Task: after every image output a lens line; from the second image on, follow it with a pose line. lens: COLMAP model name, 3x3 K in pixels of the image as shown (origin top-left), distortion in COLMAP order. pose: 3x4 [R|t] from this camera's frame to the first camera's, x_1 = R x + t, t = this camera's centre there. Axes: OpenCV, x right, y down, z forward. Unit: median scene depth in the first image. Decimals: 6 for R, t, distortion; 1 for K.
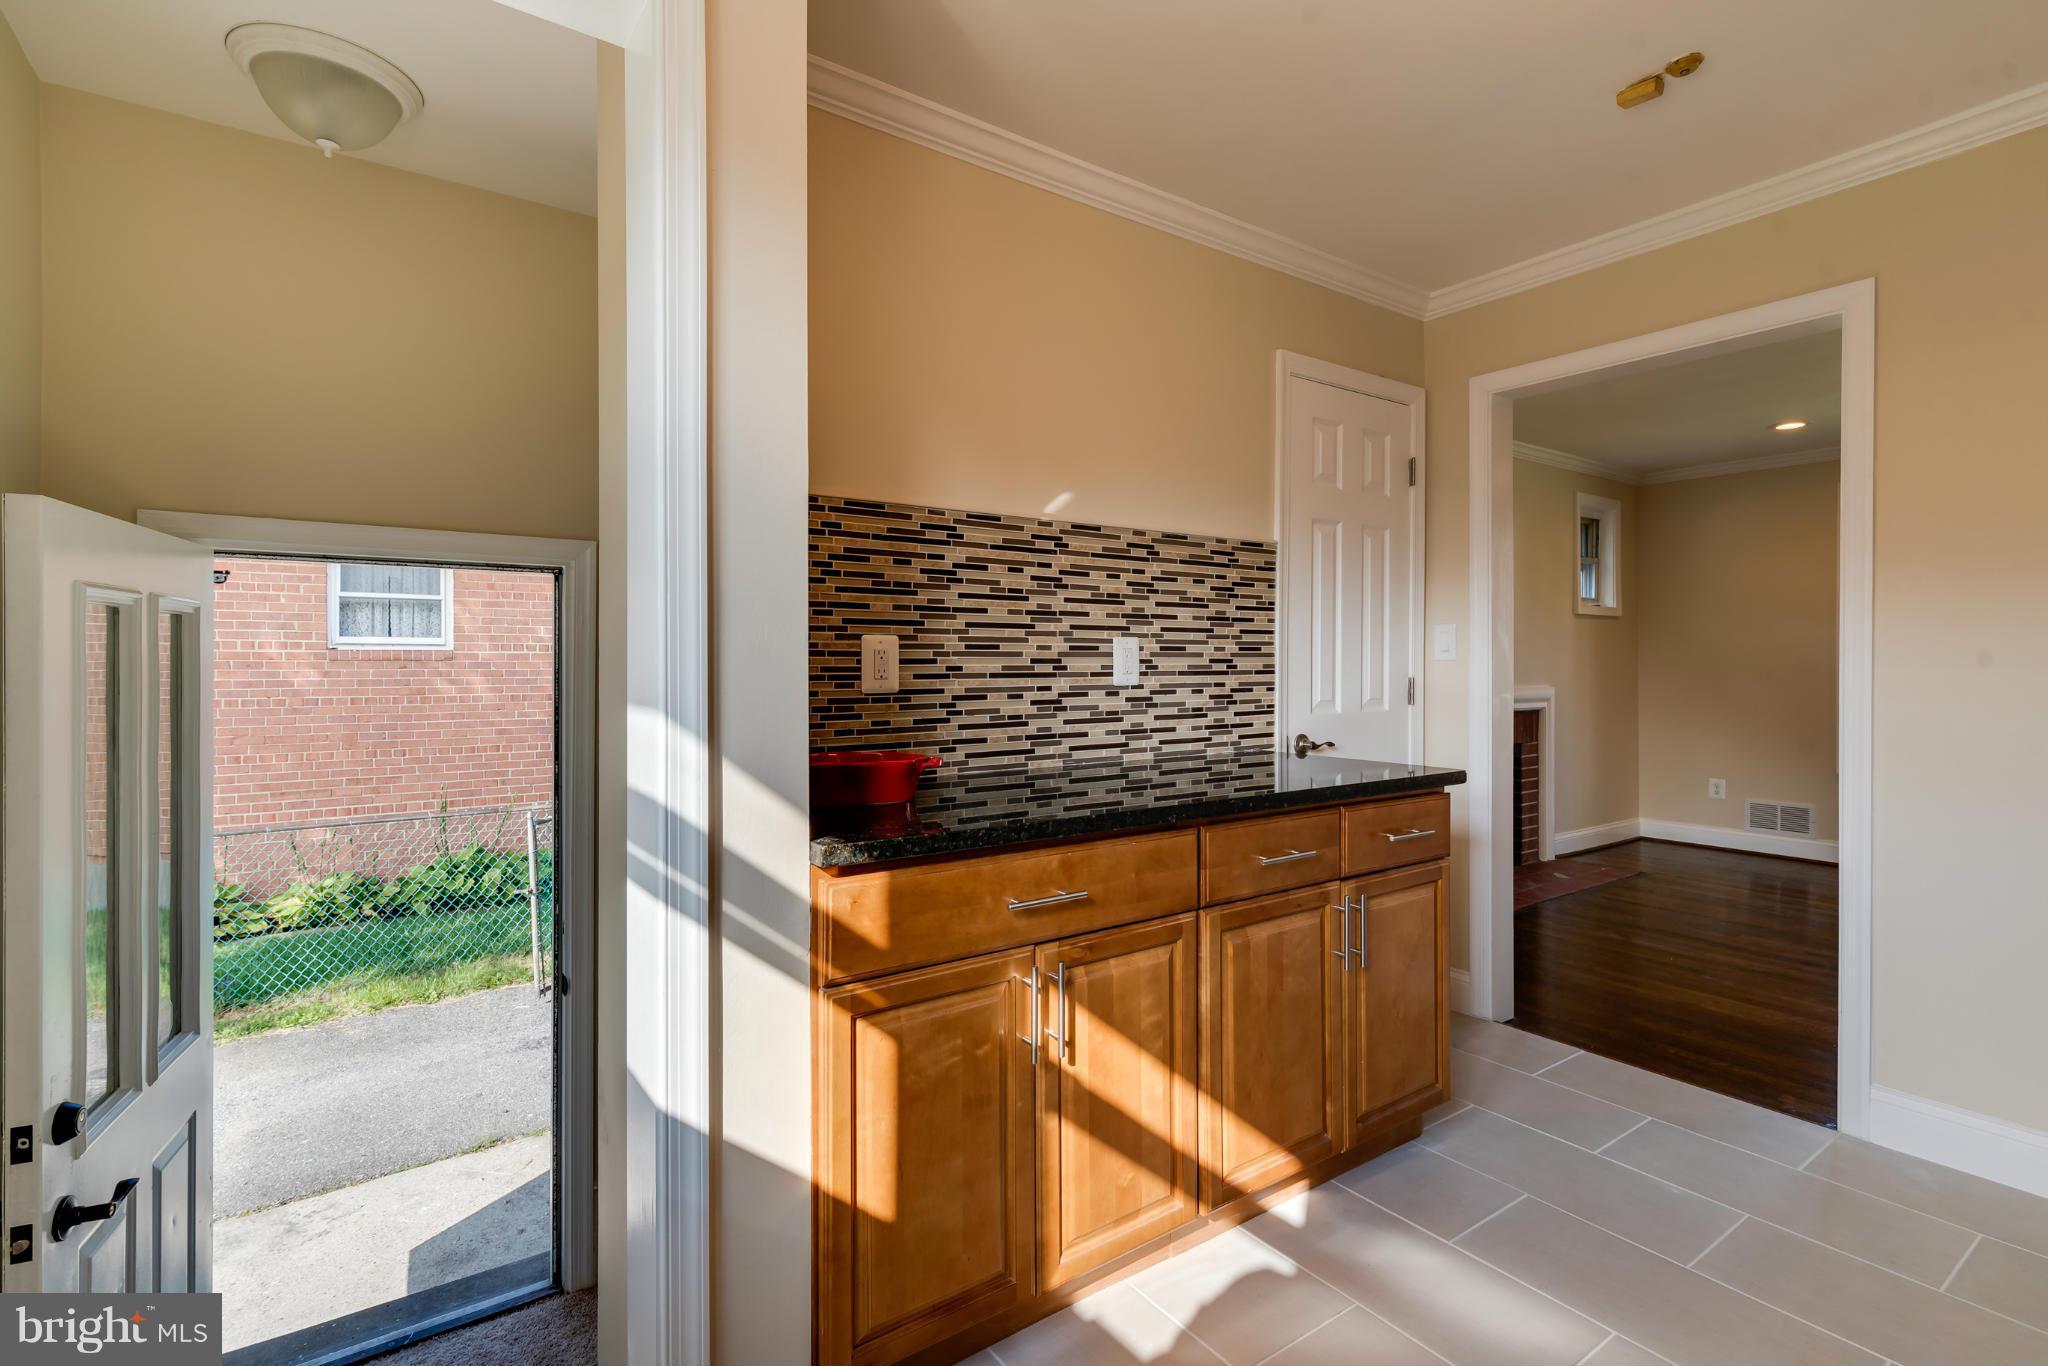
lens RADIAL K [[962.9, 0, 1030.5], [0, 962.9, 660.9], [0, 0, 1]] dist [0.012279, -0.003125]
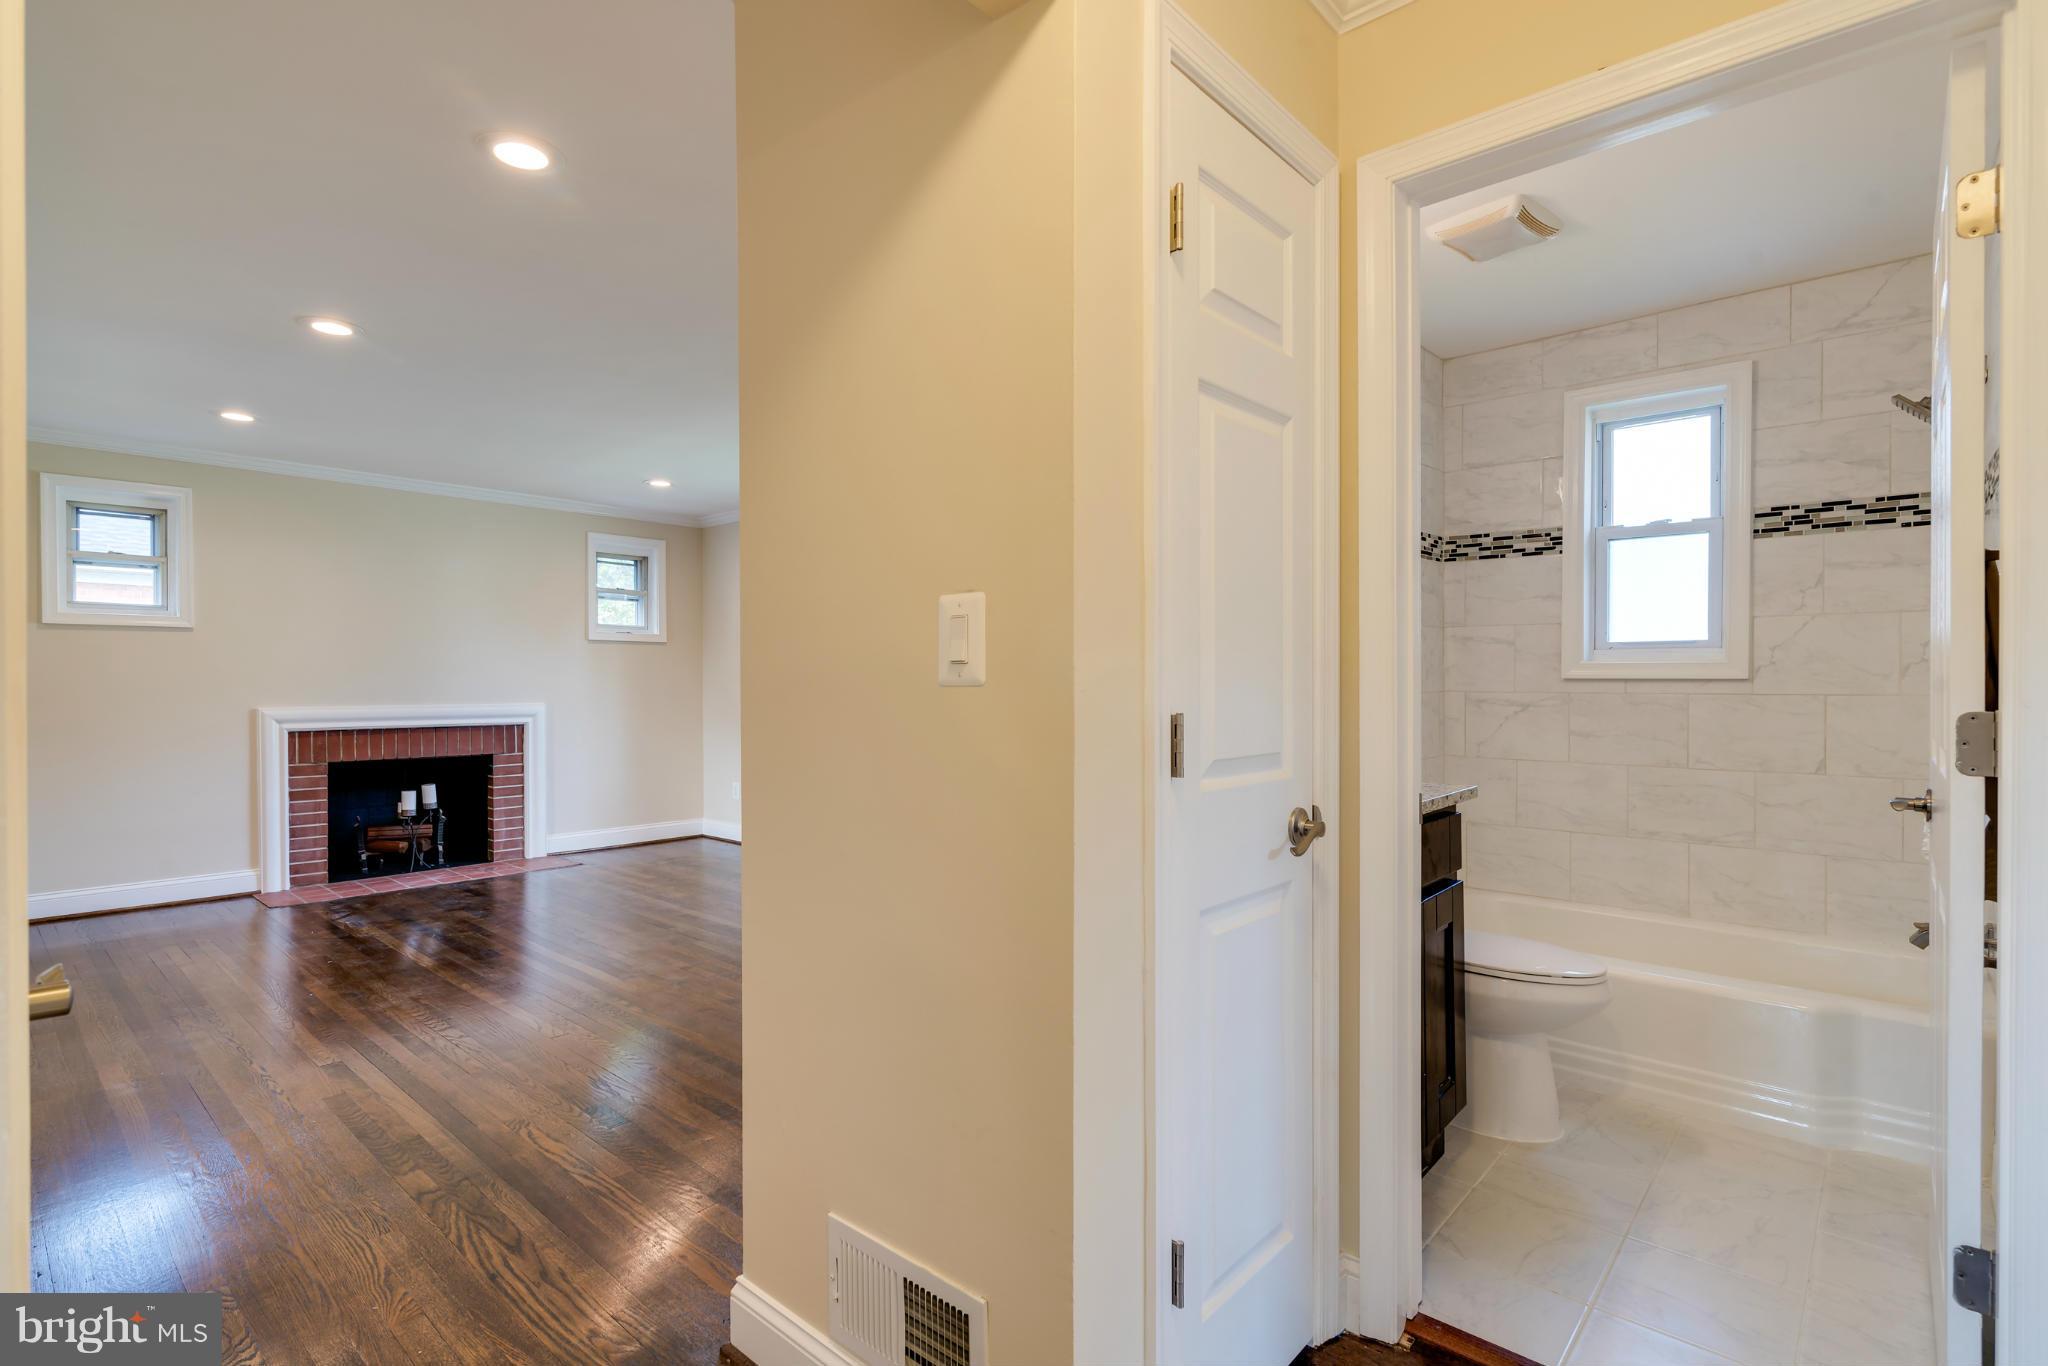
lens RADIAL K [[961.9, 0, 1024.9], [0, 961.9, 687.4], [0, 0, 1]] dist [0.004773, -0.002695]
pose [[0.972195, 0.002715, 0.234158, 1.679196], [-0.004614, 0.999961, 0.007564, -0.006441], [-0.234128, -0.008435, 0.972169, -0.457136]]
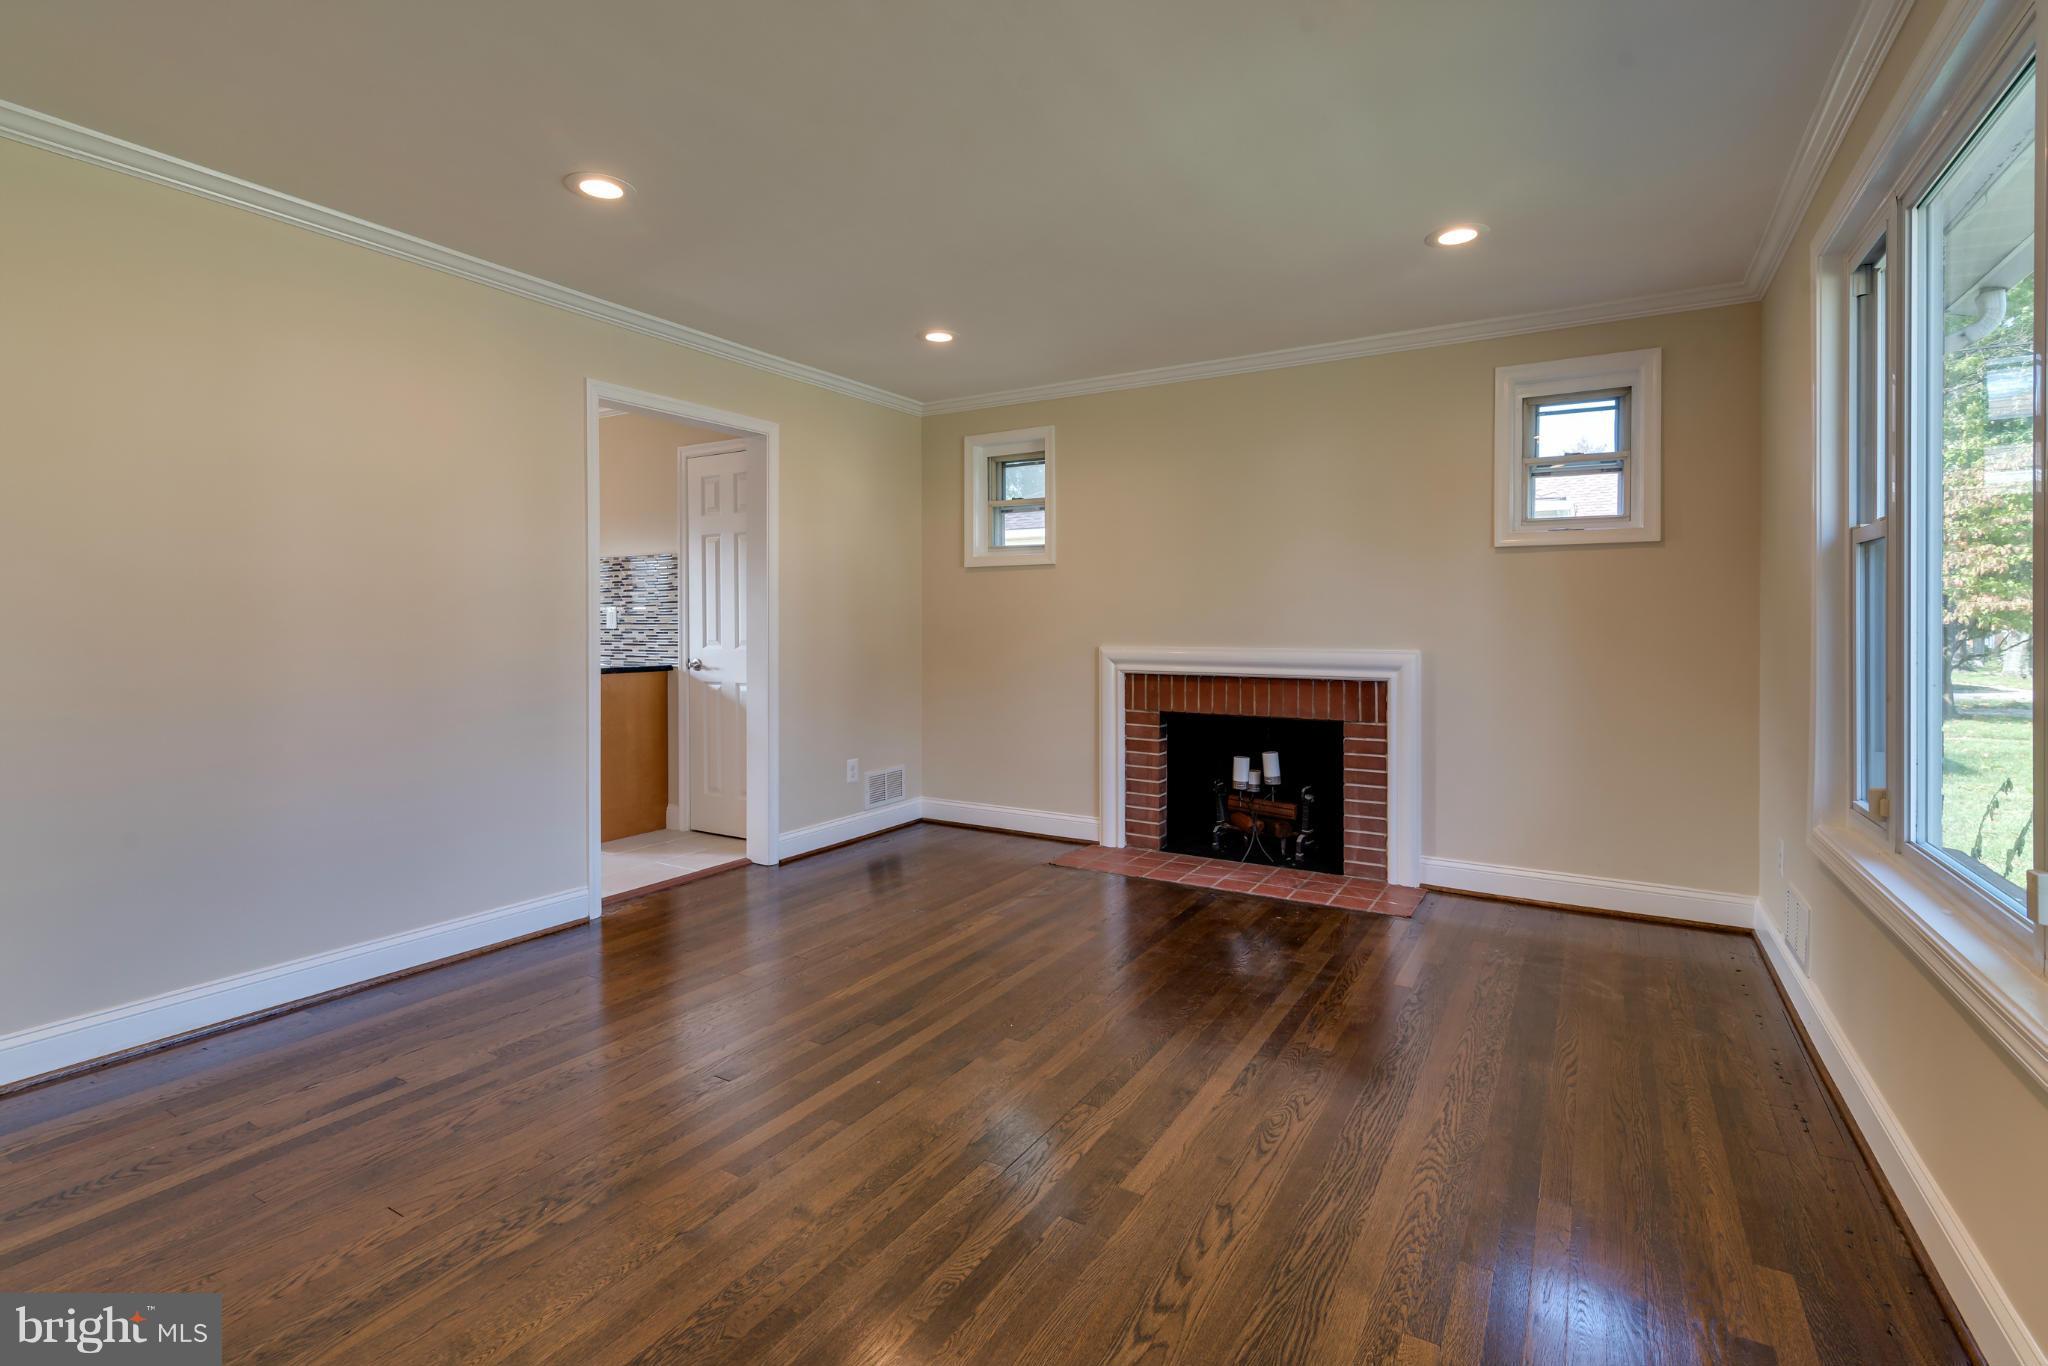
lens RADIAL K [[961.9, 0, 992.8], [0, 961.9, 627.8], [0, 0, 1]] dist [0.004773, -0.002695]
pose [[0.388891, 0.011527, -0.921212, 2.209173], [0.003558, 0.999895, 0.014014, -0.003614], [0.921277, -0.008727, 0.388809, 0.868023]]
